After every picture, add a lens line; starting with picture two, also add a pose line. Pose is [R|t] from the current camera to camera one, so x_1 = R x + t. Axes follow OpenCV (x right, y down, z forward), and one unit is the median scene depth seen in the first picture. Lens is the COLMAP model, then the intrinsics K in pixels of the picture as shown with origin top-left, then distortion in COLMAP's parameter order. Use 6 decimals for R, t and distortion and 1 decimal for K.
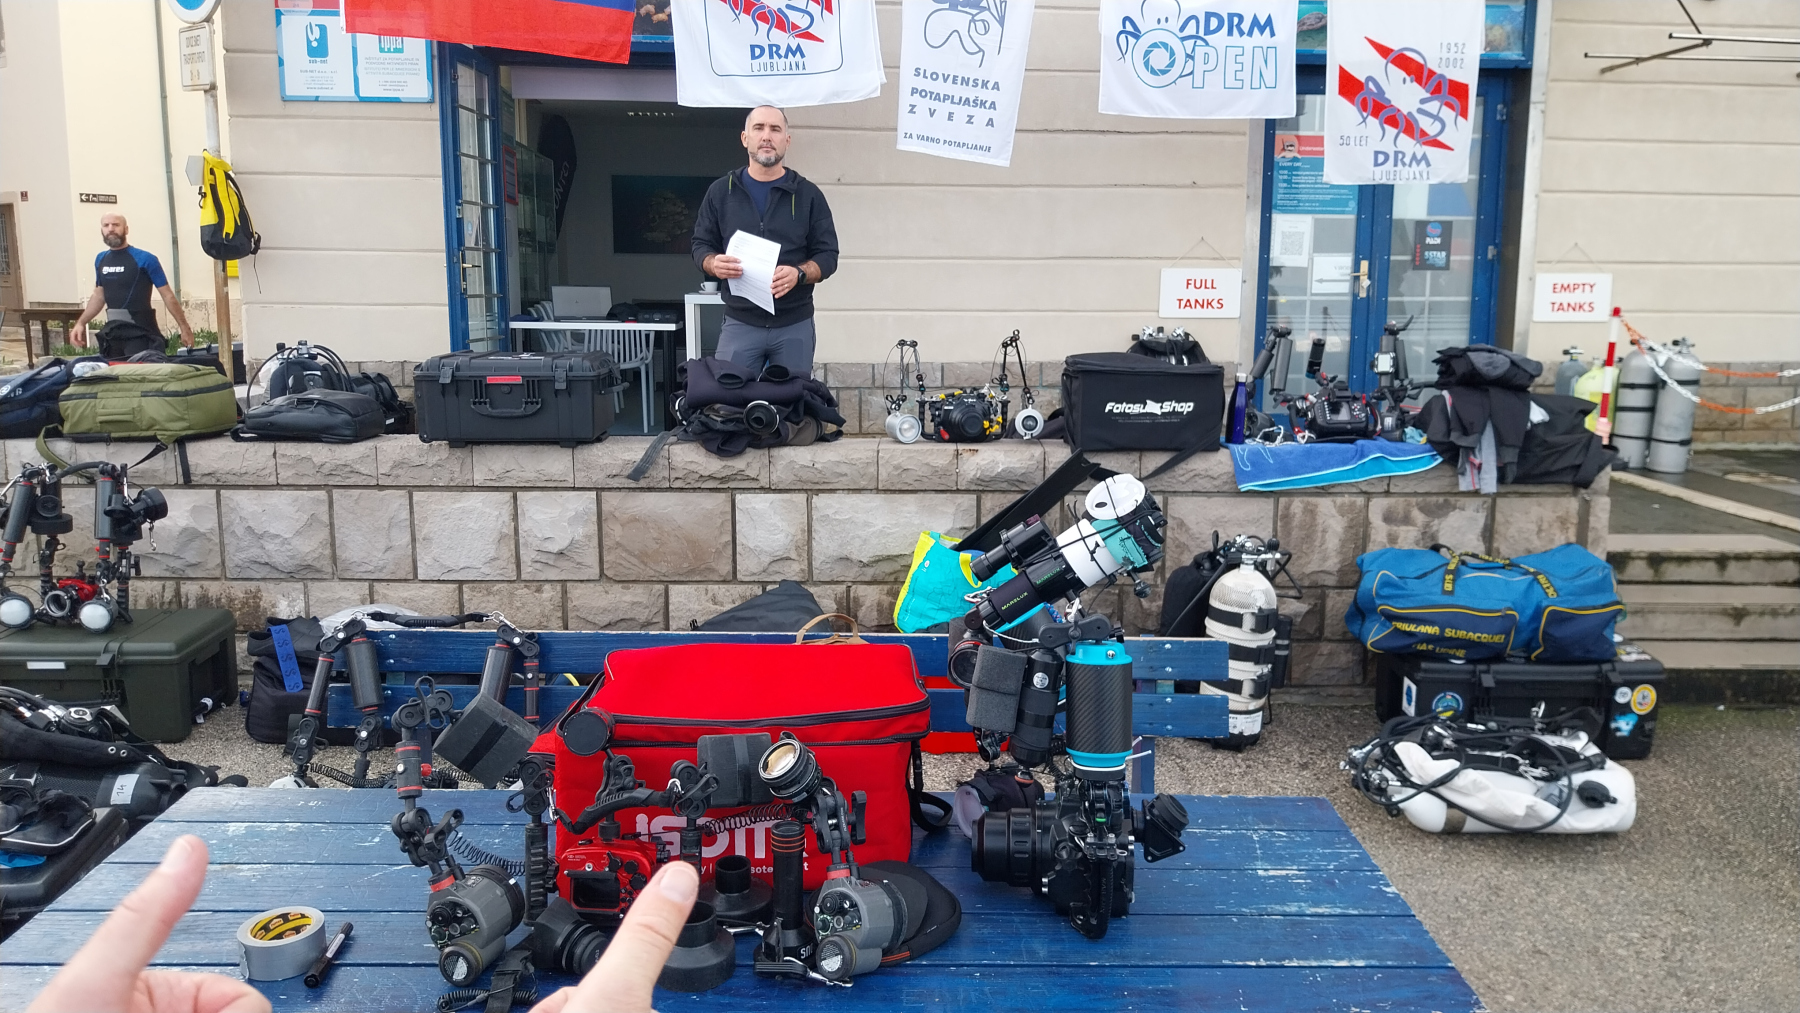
lens RADIAL K [[1358.8, 0, 923.1], [0, 1358.8, 504.2], [0, 0, 1]] dist [0.044272, -0.057837]
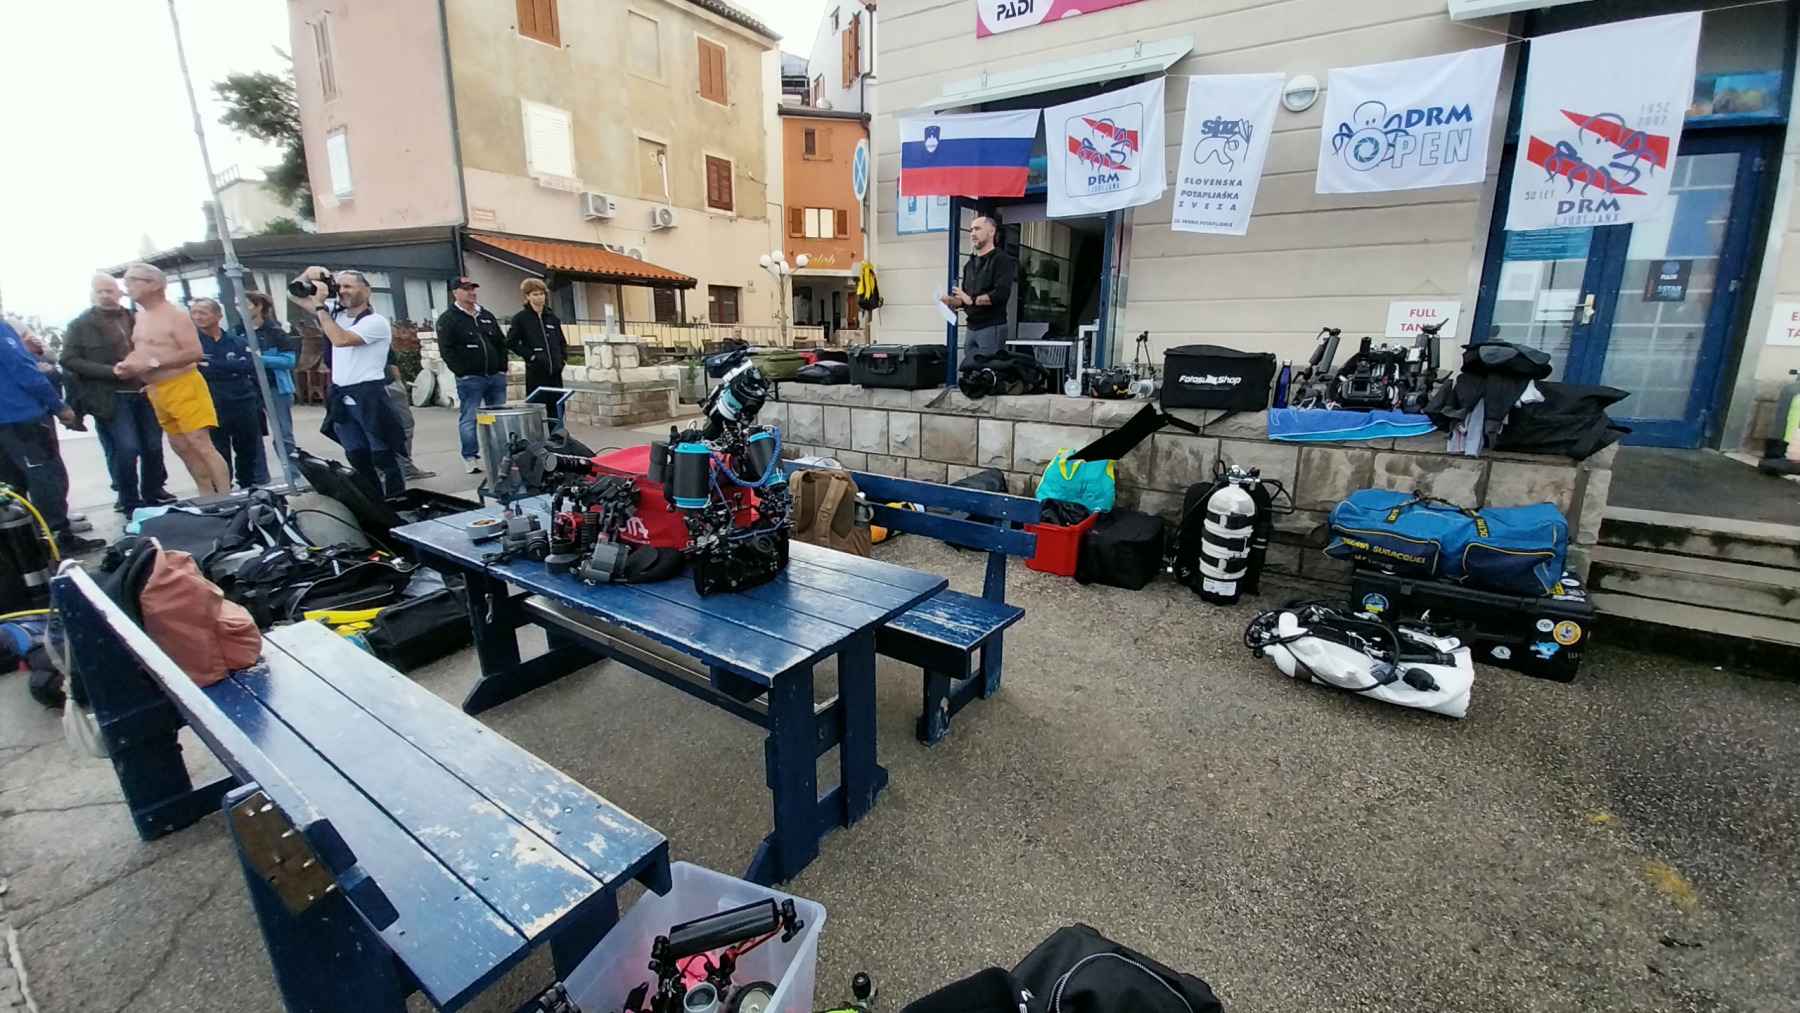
lens RADIAL K [[706.9, 0, 894.0], [0, 706.9, 513.7], [0, 0, 1]] dist [-0.010006, -0.003067]
pose [[0.797453, 0.143450, -0.586081, 0.359759], [-0.095798, 0.989108, 0.111748, 0.023670], [0.595728, -0.032968, 0.802509, 0.137296]]
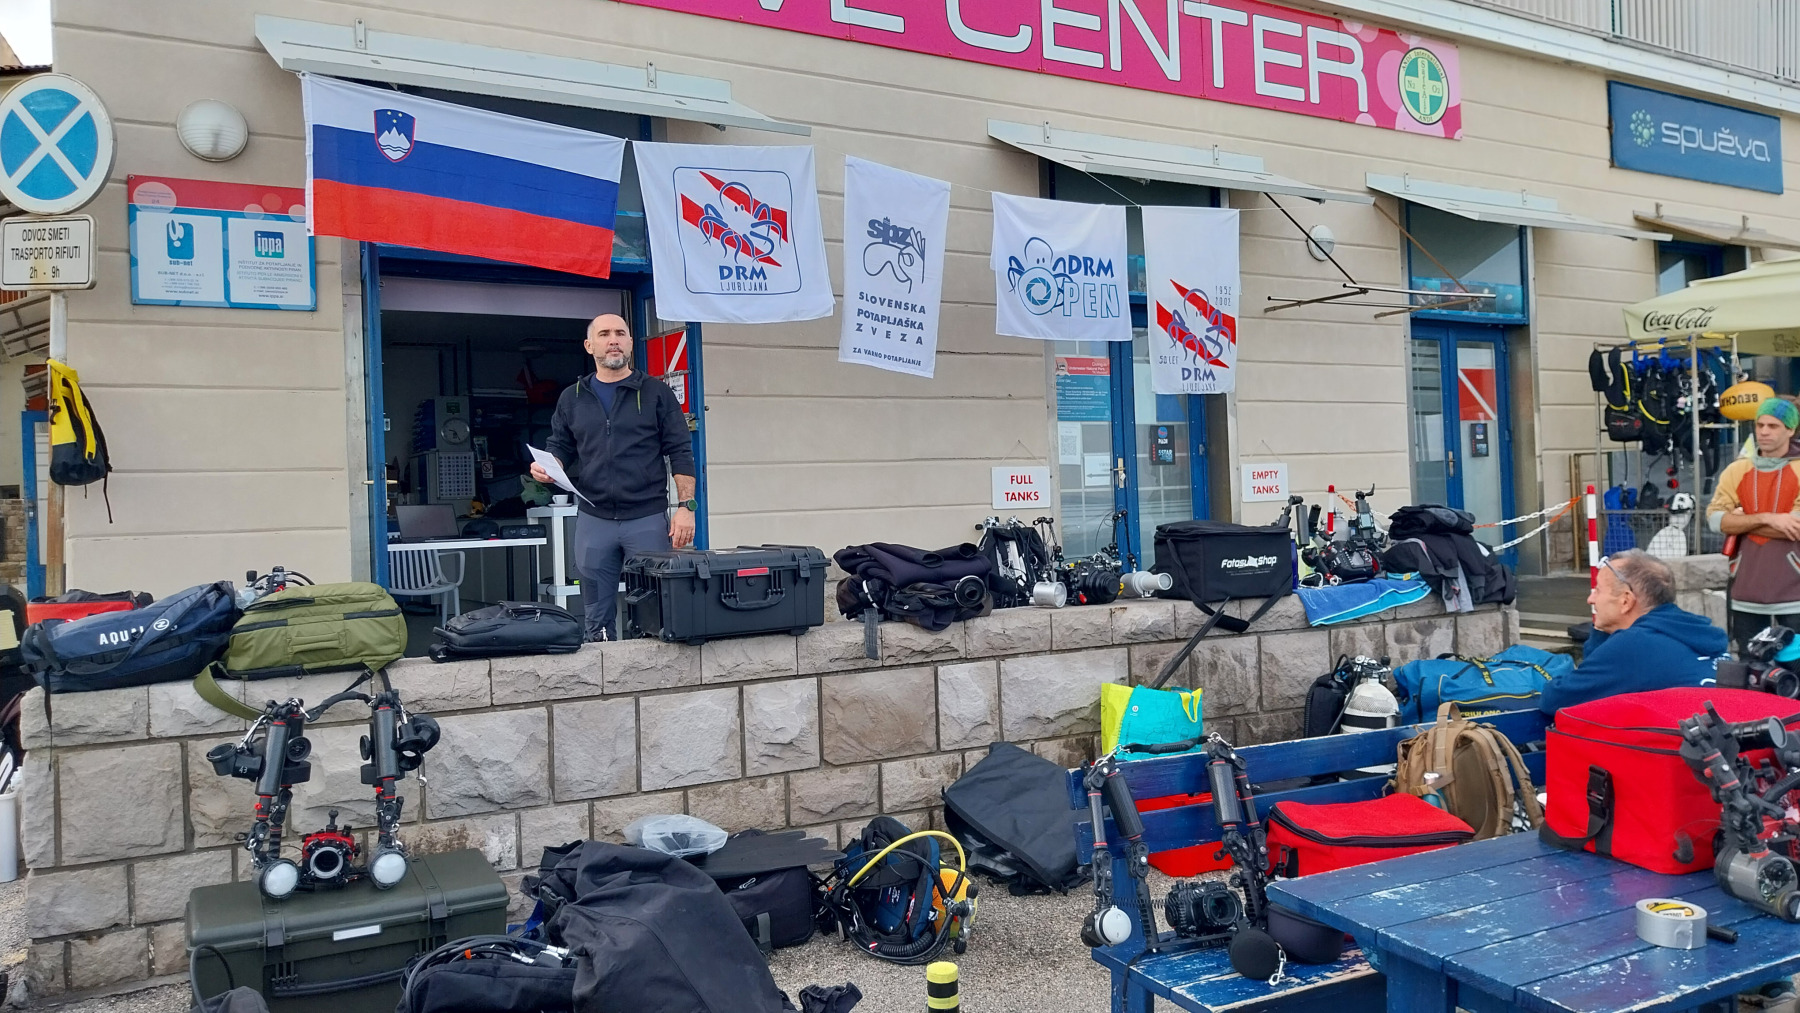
lens RADIAL K [[1358.8, 0, 940.2], [0, 1358.8, 476.6], [0, 0, 1]] dist [0.044272, -0.057837]
pose [[0.887658, -0.029389, 0.459564, -0.620805], [0.113325, 0.981212, -0.156143, 0.012314], [-0.446341, 0.190682, 0.874311, 0.039185]]
